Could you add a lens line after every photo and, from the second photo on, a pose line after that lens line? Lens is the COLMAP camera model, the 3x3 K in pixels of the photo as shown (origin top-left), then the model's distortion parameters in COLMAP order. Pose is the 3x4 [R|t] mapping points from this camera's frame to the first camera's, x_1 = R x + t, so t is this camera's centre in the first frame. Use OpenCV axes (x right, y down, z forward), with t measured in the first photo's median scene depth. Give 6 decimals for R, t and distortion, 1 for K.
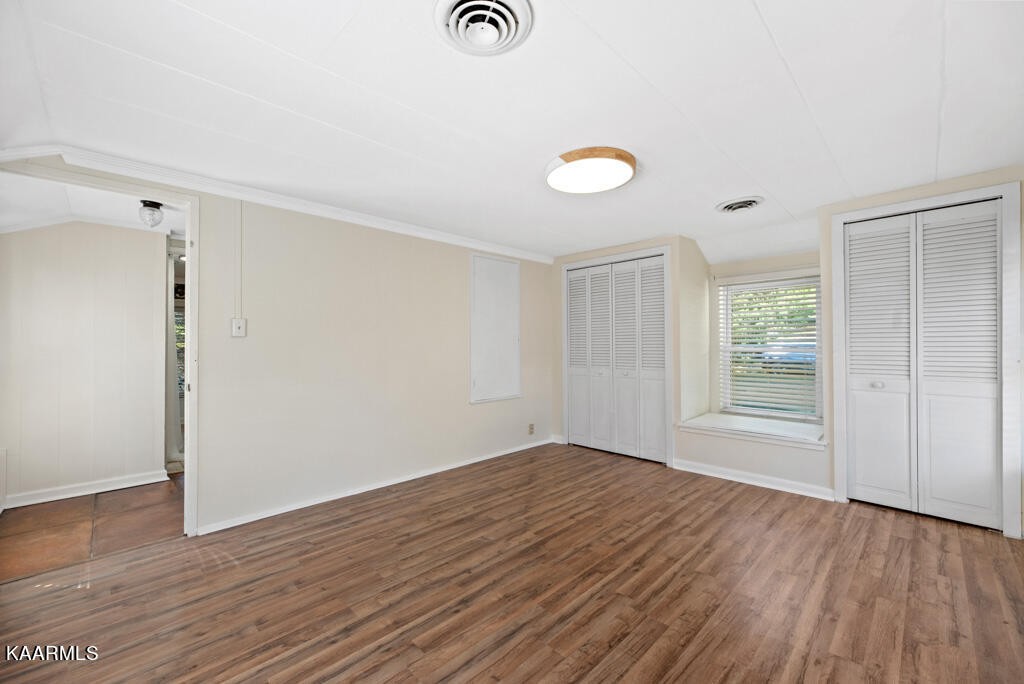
lens RADIAL K [[412.4, 0, 517.1], [0, 412.4, 342.6], [0, 0, 1]] dist [0.009476, -0.000082]
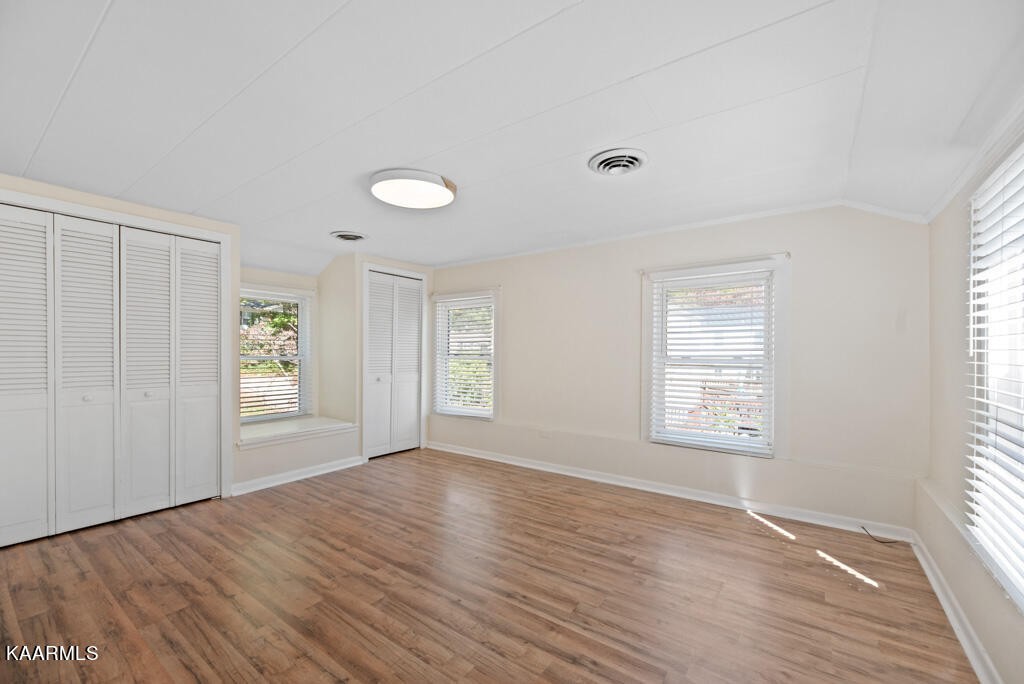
lens RADIAL K [[412.4, 0, 517.1], [0, 412.4, 342.6], [0, 0, 1]] dist [0.009476, -0.000082]
pose [[-0.159932, 0.033467, 0.986561, -0.820547], [-0.009501, 0.999327, -0.035440, 0.013911], [-0.987082, -0.015041, -0.159506, 0.798028]]
